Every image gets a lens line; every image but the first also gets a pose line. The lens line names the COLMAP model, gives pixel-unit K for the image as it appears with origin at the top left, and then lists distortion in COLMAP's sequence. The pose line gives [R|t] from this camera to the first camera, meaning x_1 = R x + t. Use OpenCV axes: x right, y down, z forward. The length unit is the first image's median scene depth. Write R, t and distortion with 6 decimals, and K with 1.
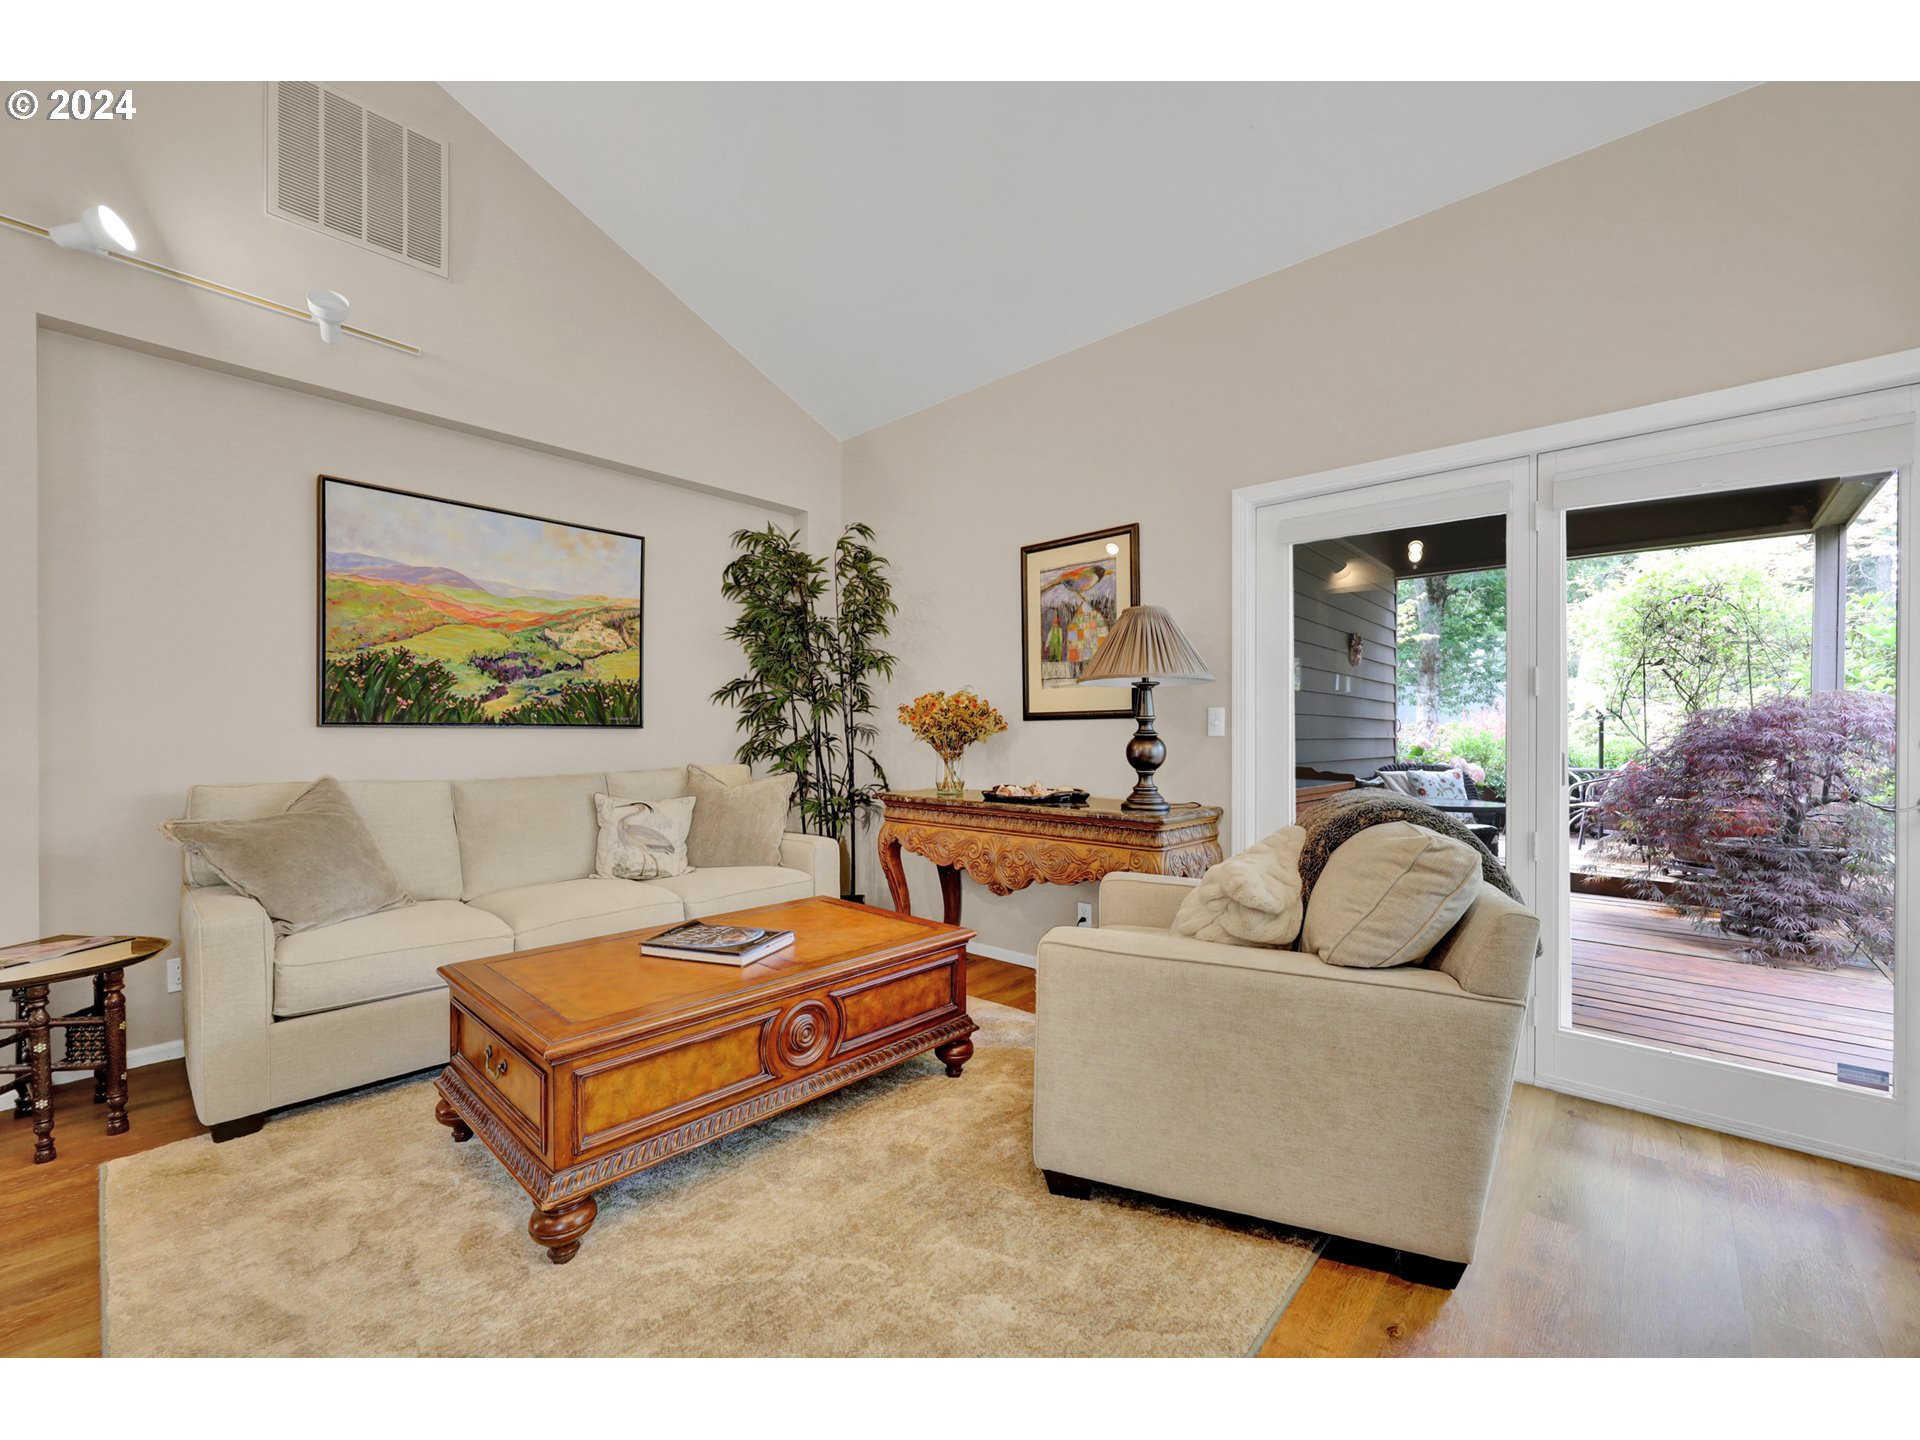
lens RADIAL K [[785.1, 0, 960.0], [0, 785.1, 720.0], [0, 0, 1]] dist [0.002067, 0.000062]
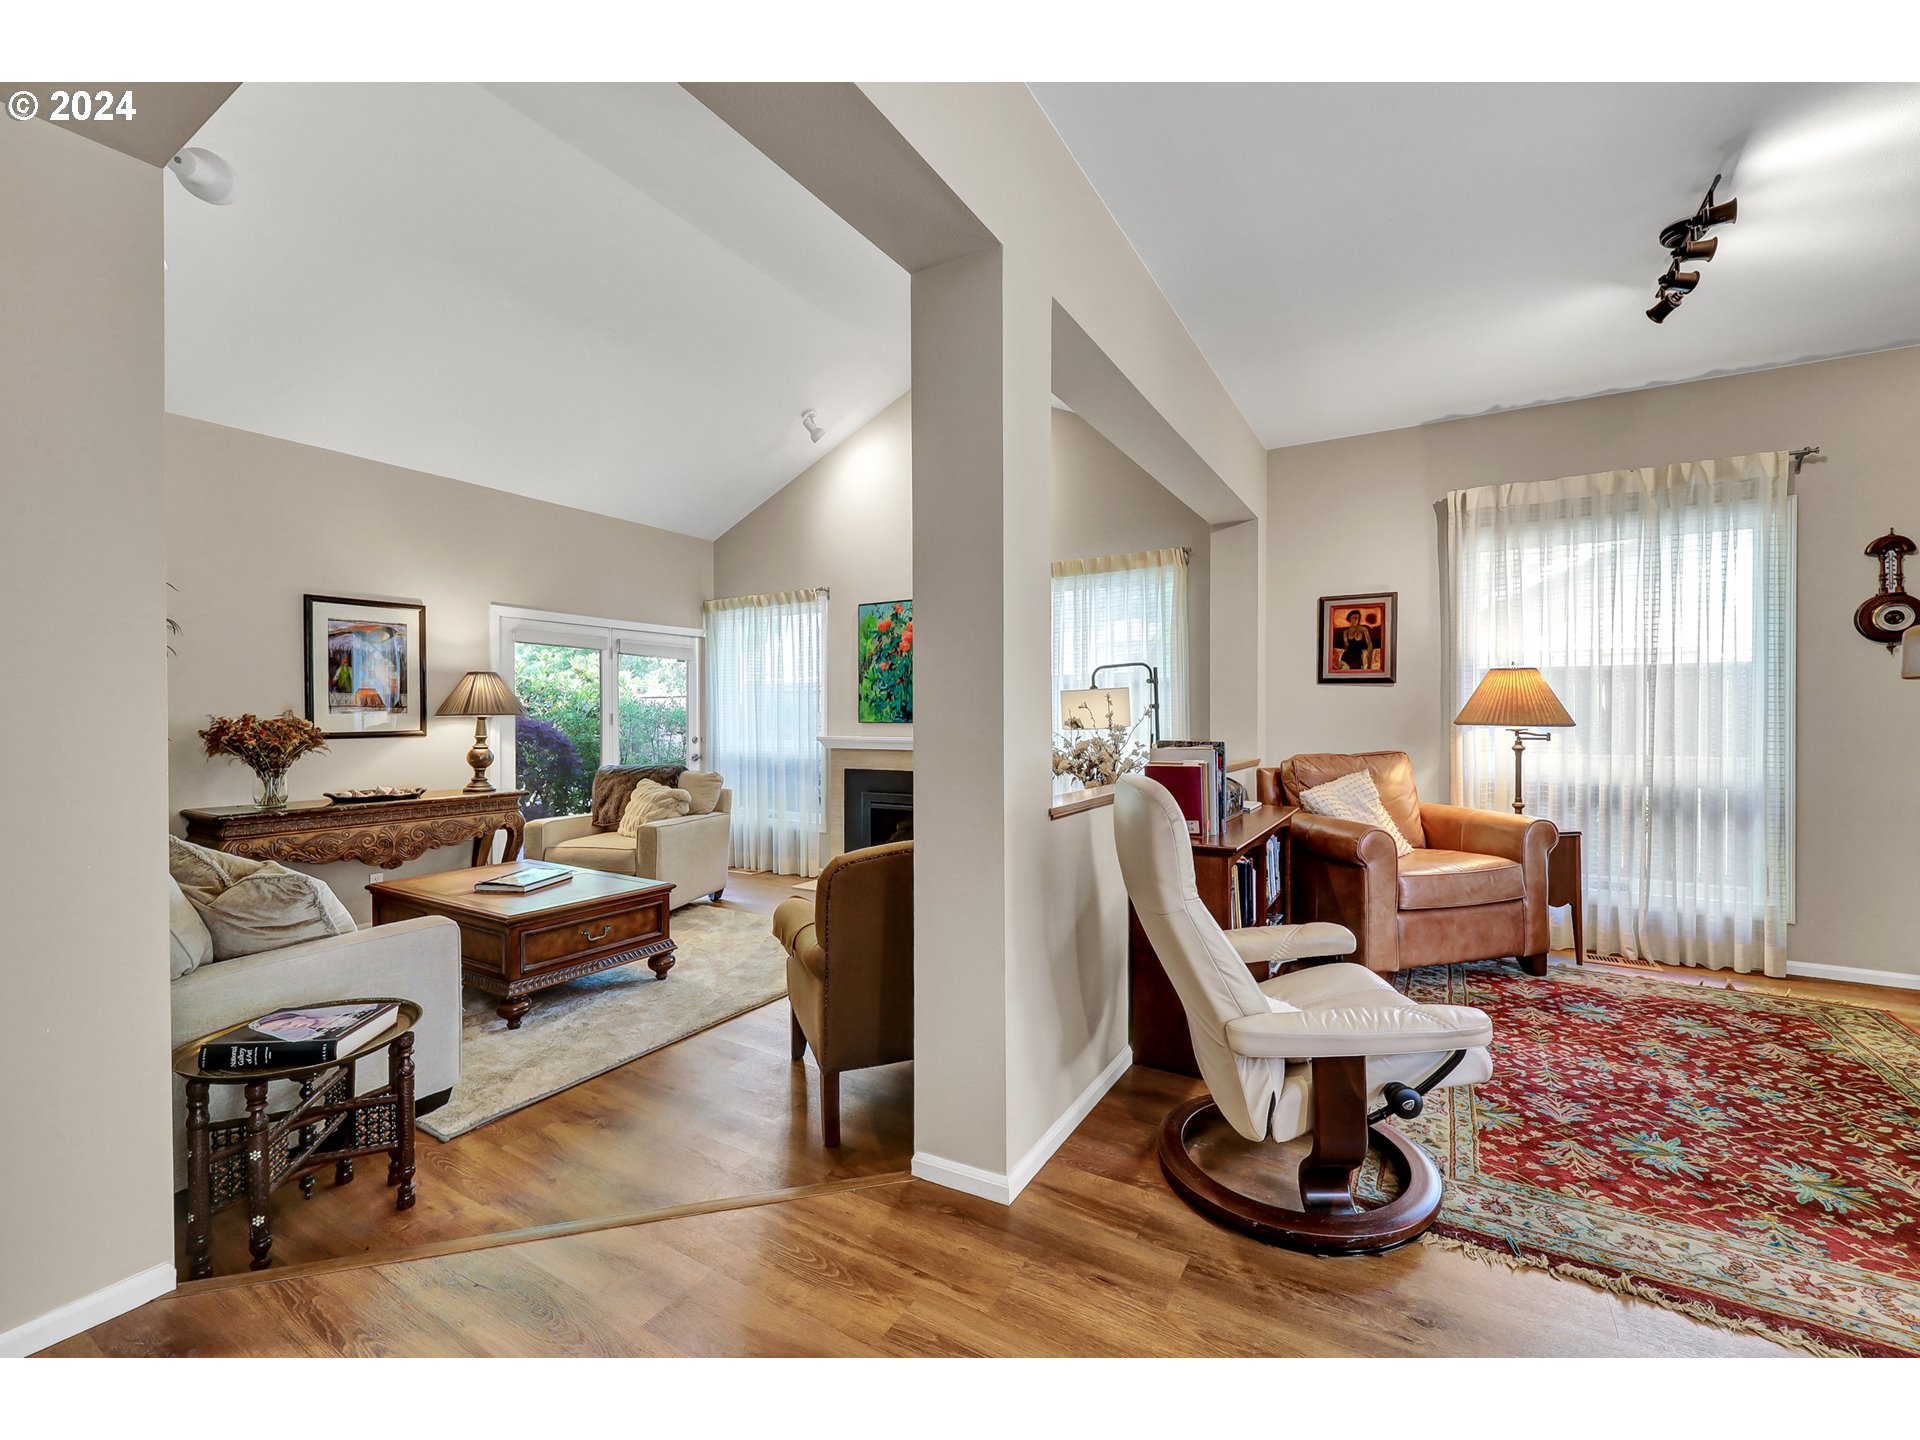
lens RADIAL K [[785.1, 0, 960.0], [0, 785.1, 720.0], [0, 0, 1]] dist [0.002067, 0.000062]
pose [[-0.187157, -0.008958, 0.982289, -1.368609], [-0.017924, 0.999823, 0.005703, -0.056561], [-0.982166, -0.016540, -0.187285, 0.261513]]
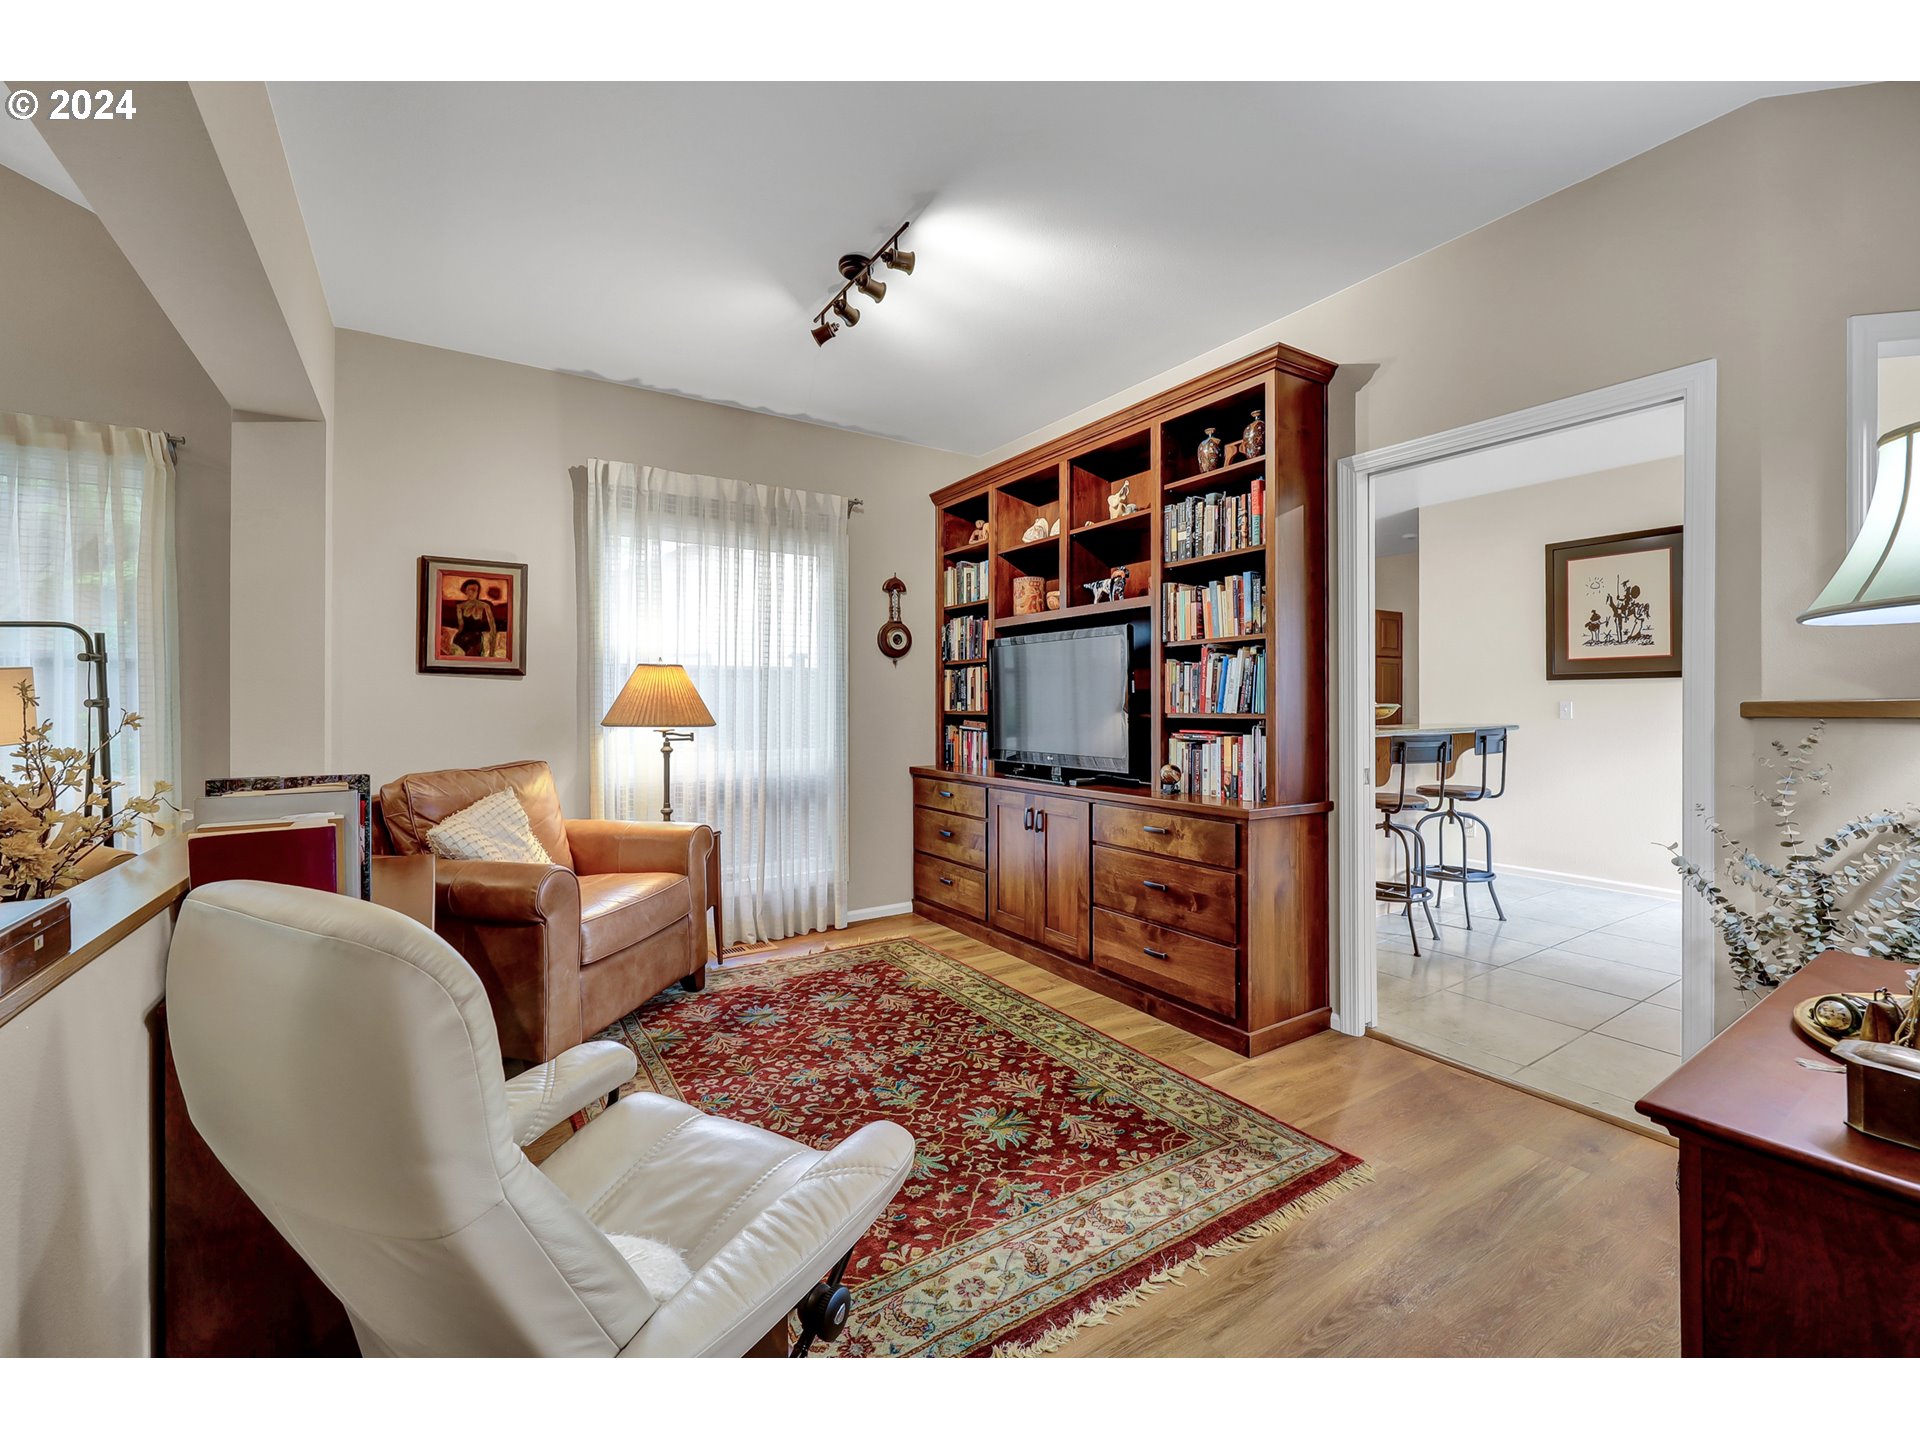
lens RADIAL K [[802.2, 0, 962.6], [0, 802.2, 700.5], [0, 0, 1]] dist [0.001026, -0.000007]
pose [[-0.967303, 0.001469, 0.253621, -1.096942], [-0.004228, 0.999751, -0.021916, -0.067527], [-0.253590, -0.022272, -0.967055, 0.211893]]
